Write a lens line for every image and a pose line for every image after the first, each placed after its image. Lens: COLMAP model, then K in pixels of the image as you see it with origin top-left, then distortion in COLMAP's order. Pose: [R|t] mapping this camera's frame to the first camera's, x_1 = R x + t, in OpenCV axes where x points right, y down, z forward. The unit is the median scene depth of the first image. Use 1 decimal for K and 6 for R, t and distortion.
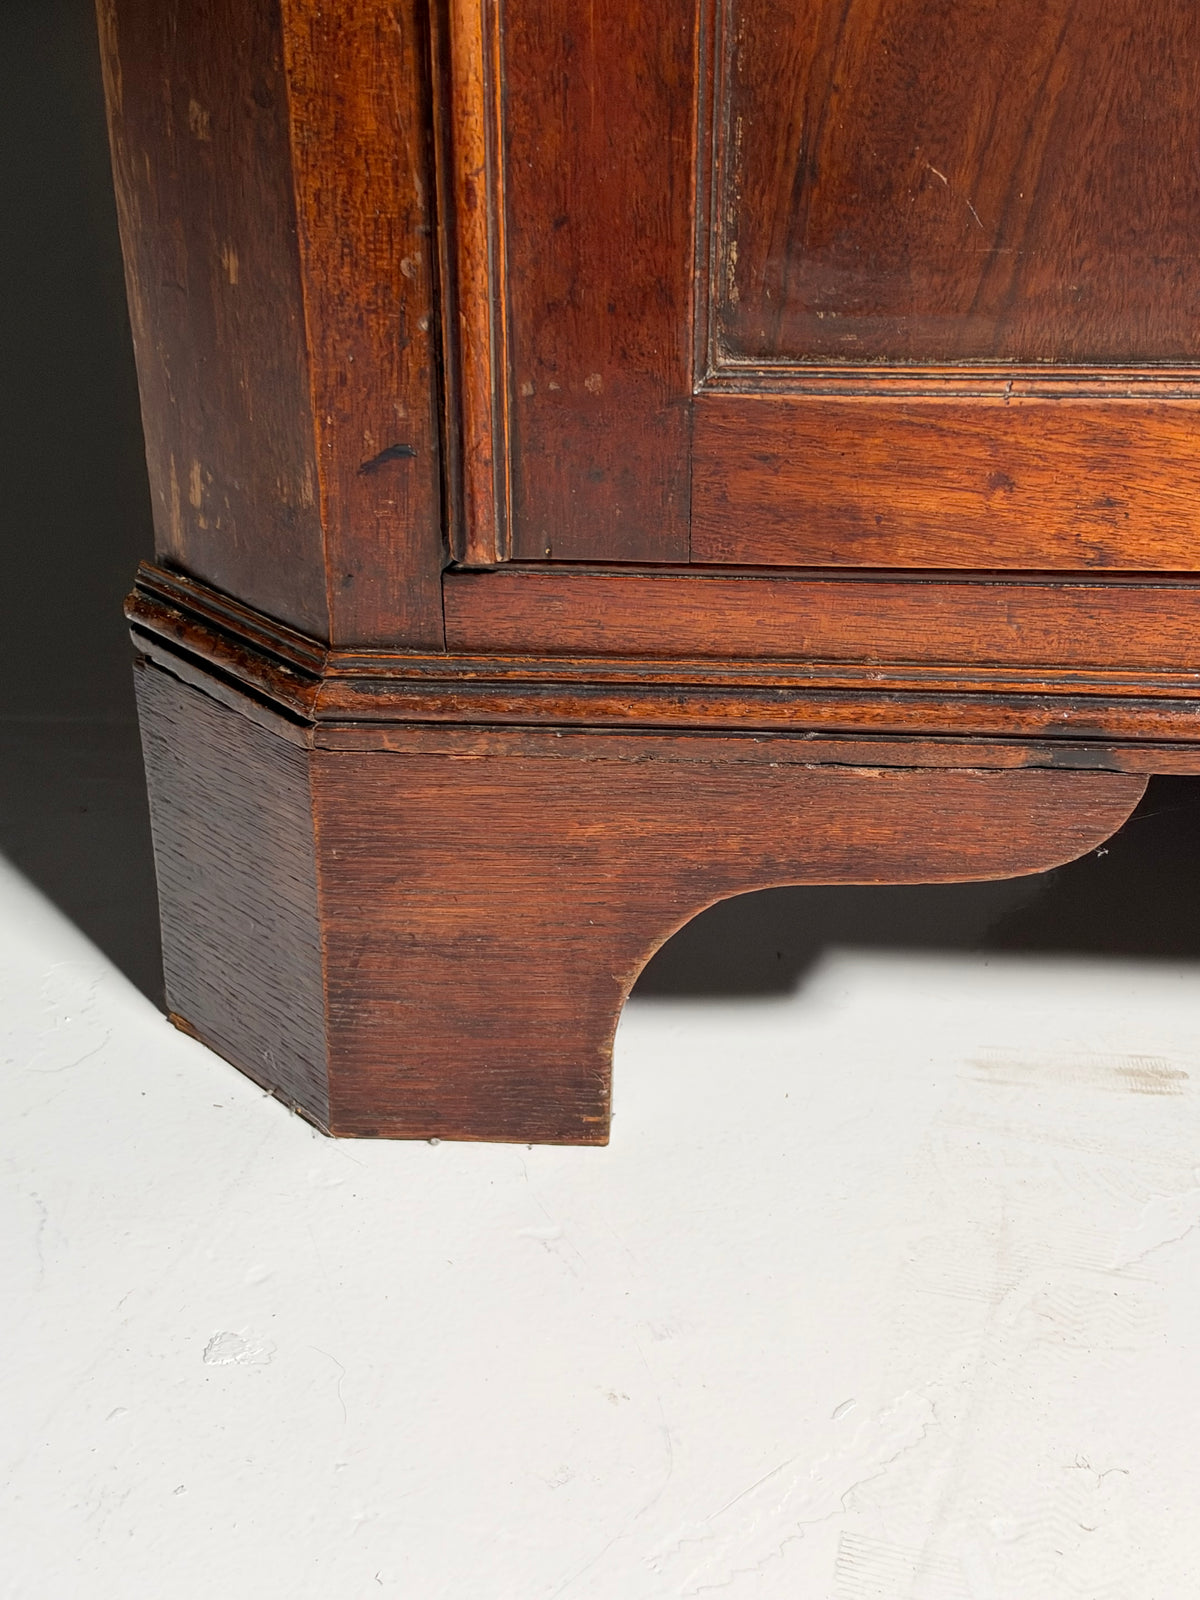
lens RADIAL K [[2252.1, 0, 602.9], [0, 2252.1, 824.0], [0, 0, 1]] dist [0.251765, -0.543142]
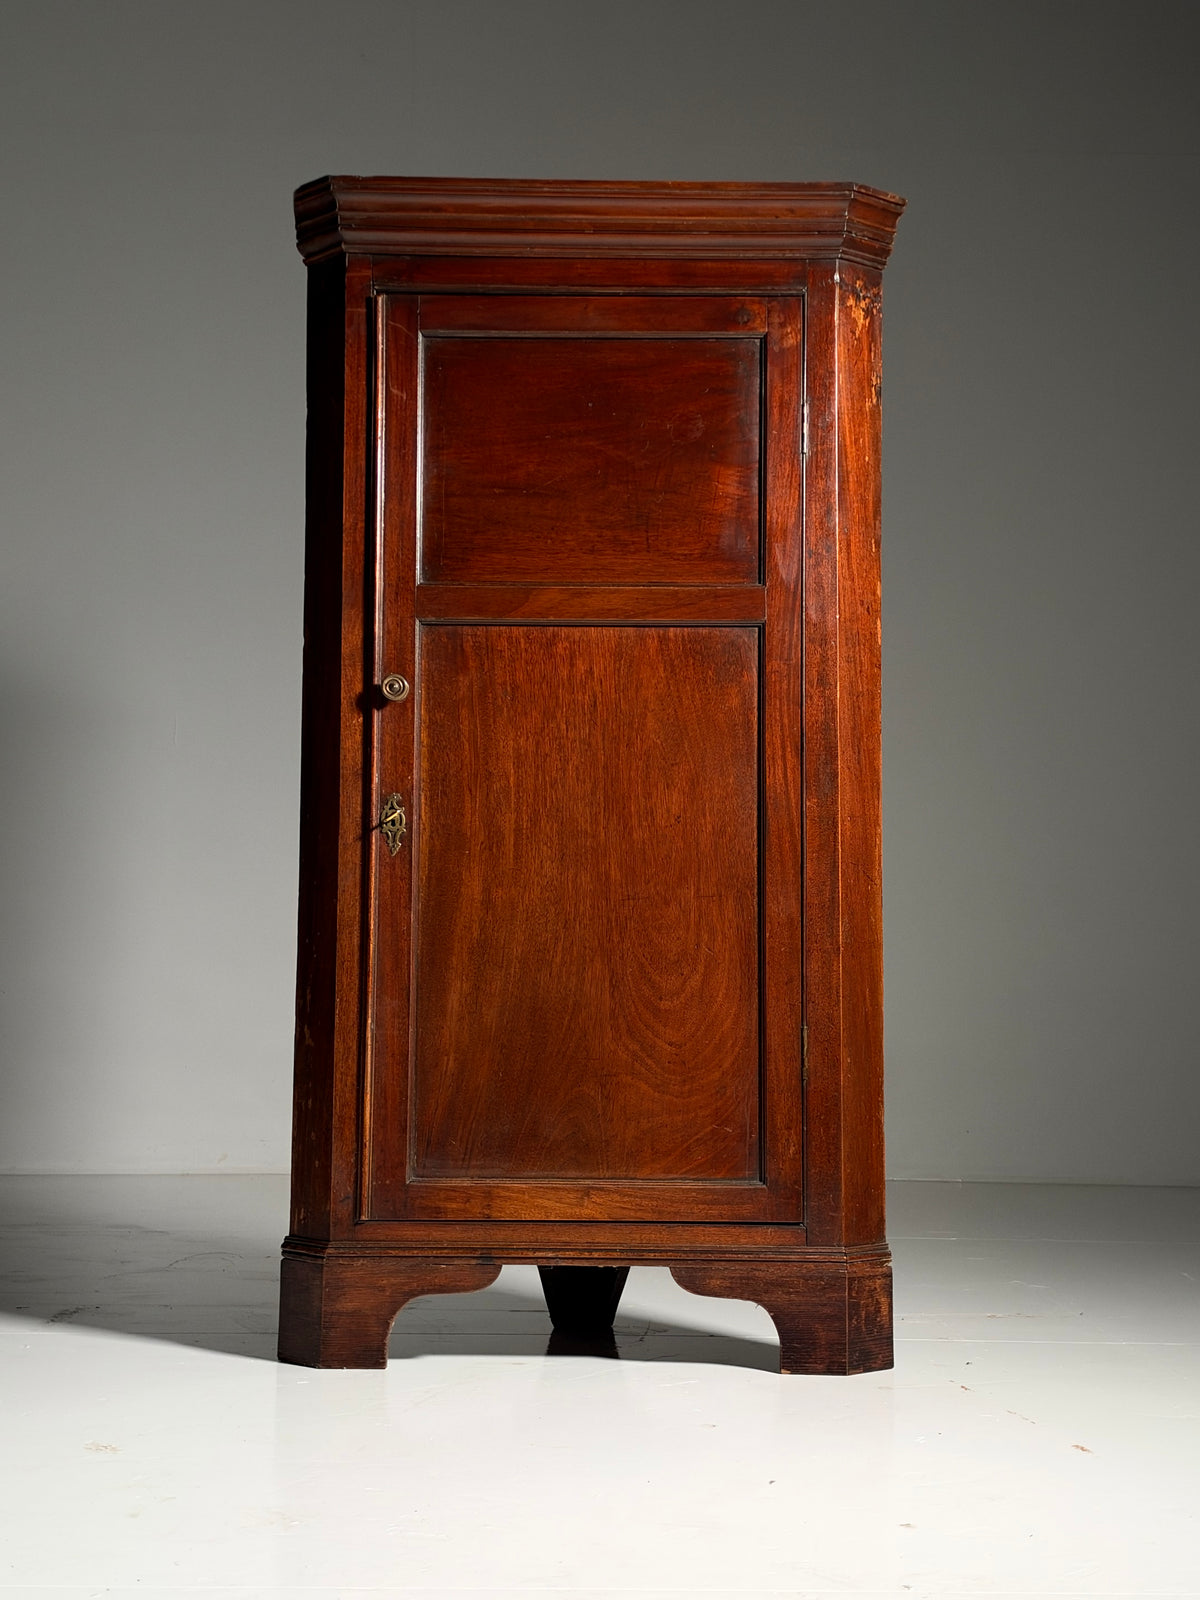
lens RADIAL K [[2153.9, 0, 606.1], [0, 2153.9, 810.8], [0, 0, 1]] dist [0.292686, -0.881589]
pose [[0.997925, 0.014680, 0.062687, 0.162338], [0.022112, 0.836290, -0.547842, 1.744001], [-0.060467, 0.548091, 0.834230, -3.459840]]
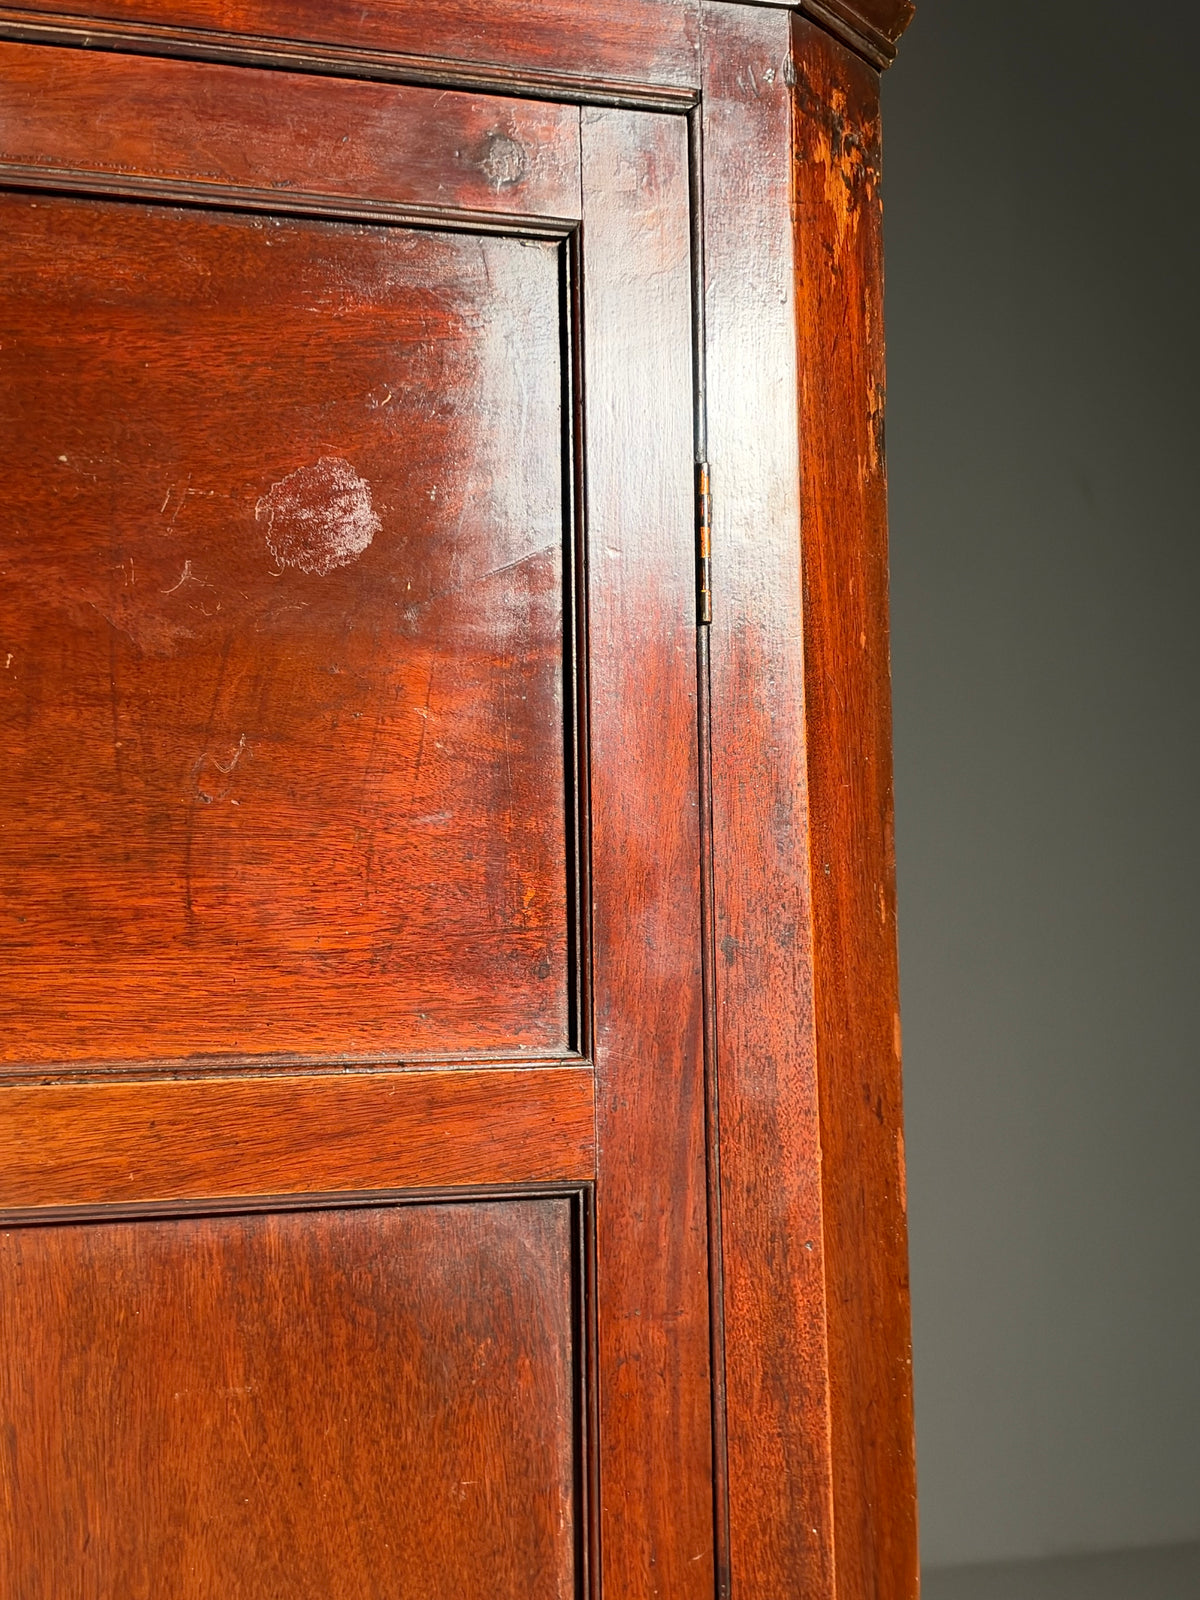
lens RADIAL K [[2153.9, 0, 606.1], [0, 2153.9, 810.8], [0, 0, 1]] dist [0.292686, -0.881589]
pose [[0.934349, 0.018783, 0.355863, 0.304596], [0.177965, 0.840574, -0.511629, -0.732462], [-0.308739, 0.541371, 0.782047, -0.931761]]
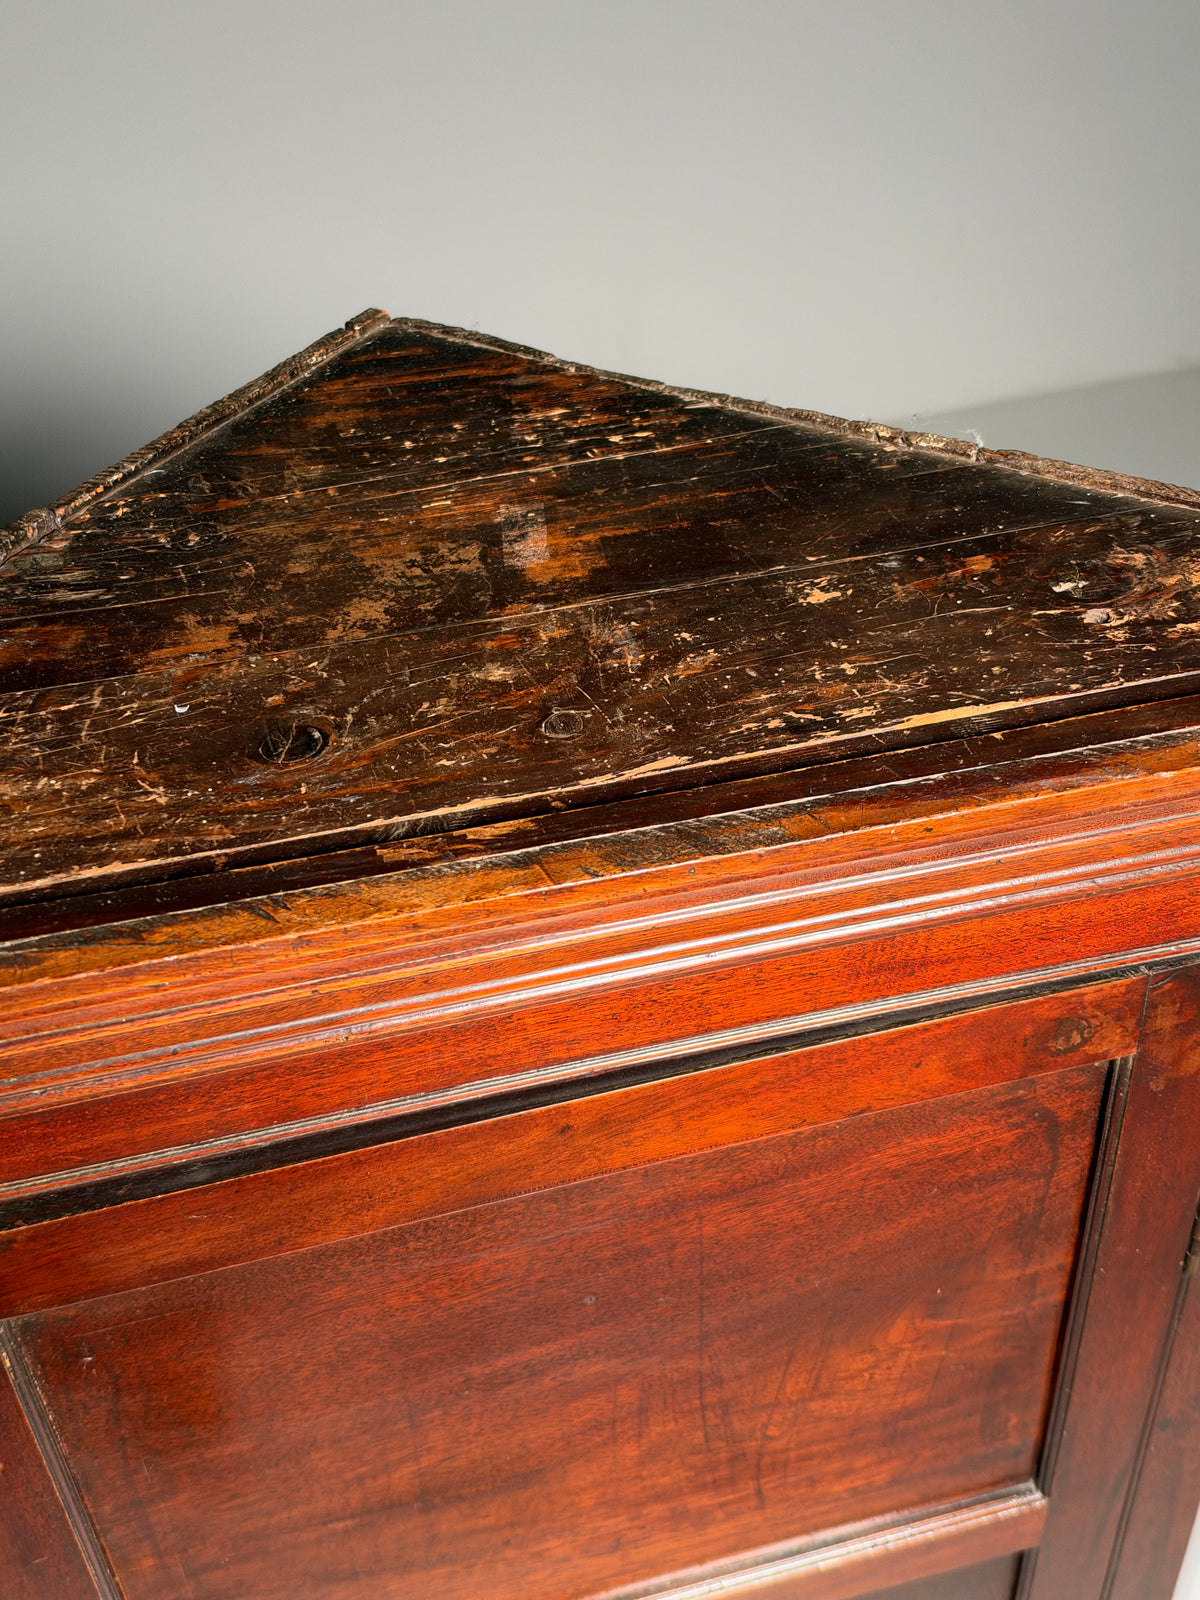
lens RADIAL K [[1848.8, 0, 603.9], [0, 1848.8, 796.8], [0, 0, 1]] dist [0.282232, -0.837707]
pose [[0.949360, -0.226722, 0.217515, 0.217661], [0.181295, 0.960722, 0.210109, -2.363670], [-0.256608, -0.160035, 0.953174, -1.100980]]
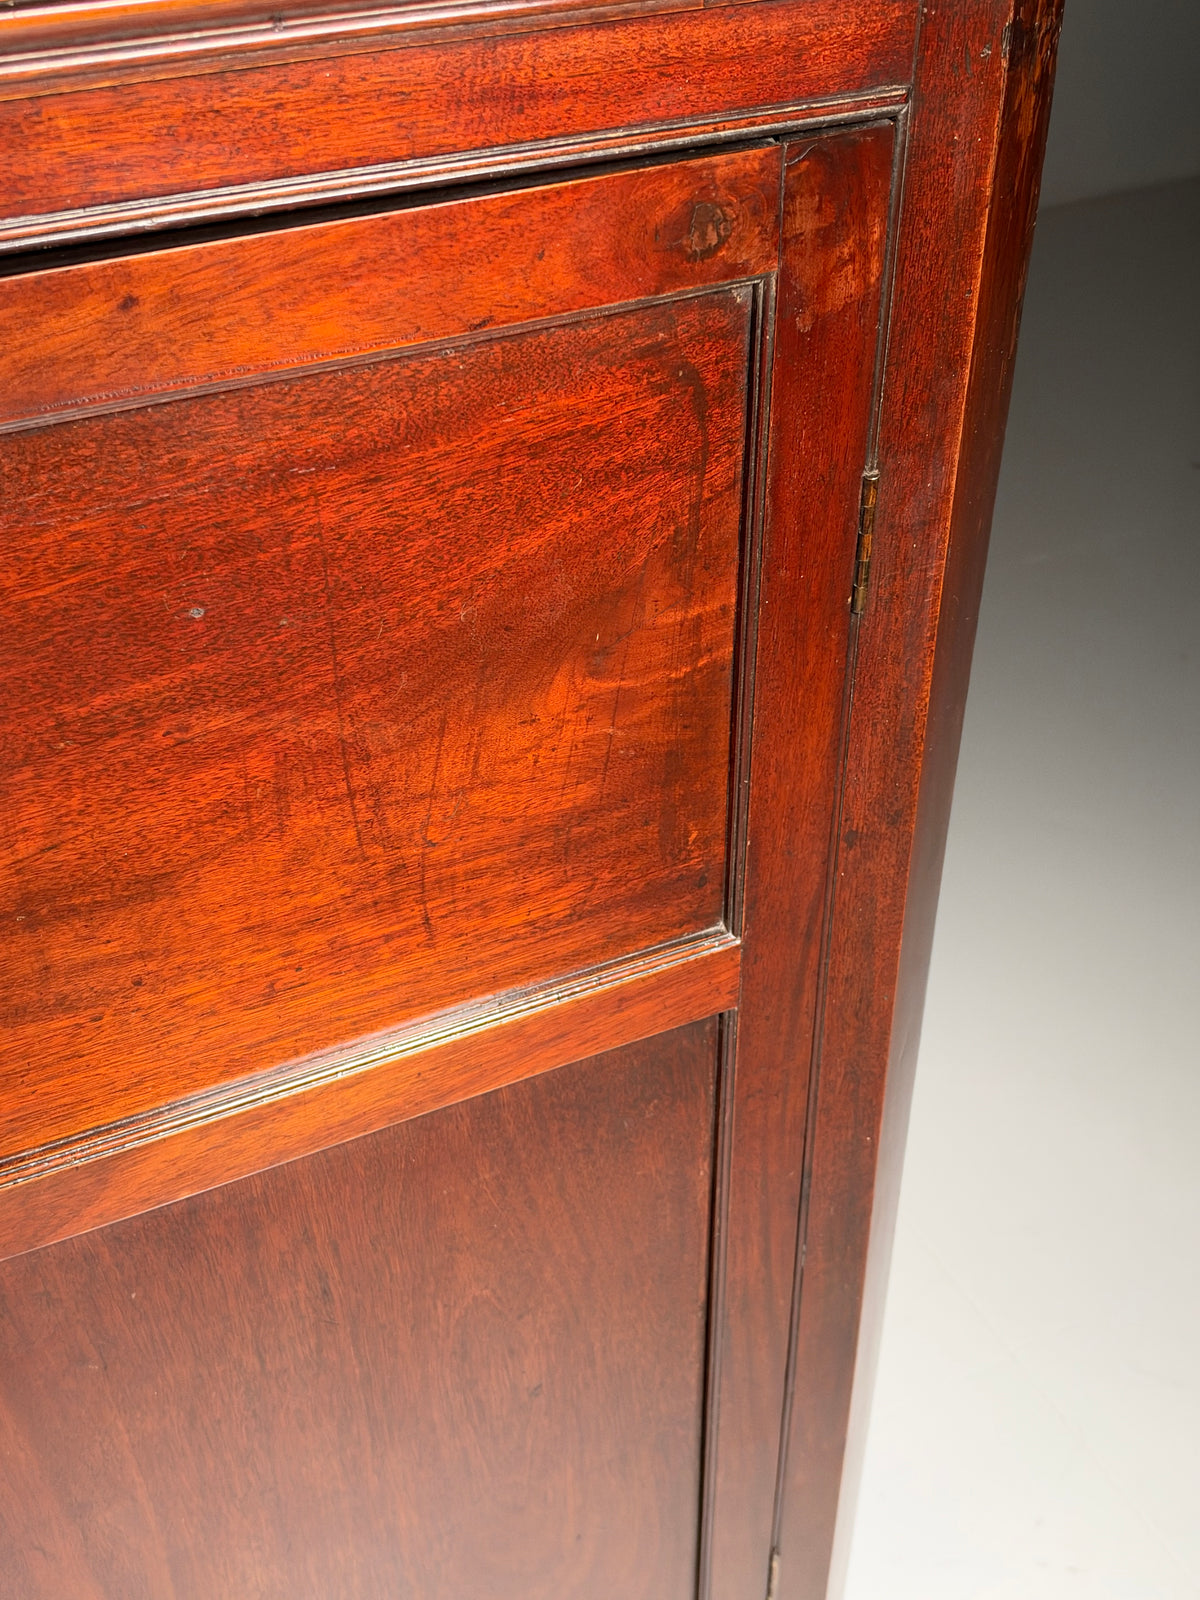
lens RADIAL K [[1848.8, 0, 603.9], [0, 1848.8, 796.8], [0, 0, 1]] dist [0.282232, -0.837707]
pose [[0.880269, -0.294129, 0.372310, 0.173540], [0.227237, 0.950174, 0.213382, -1.809238], [-0.416522, -0.103231, 0.903246, -1.041748]]
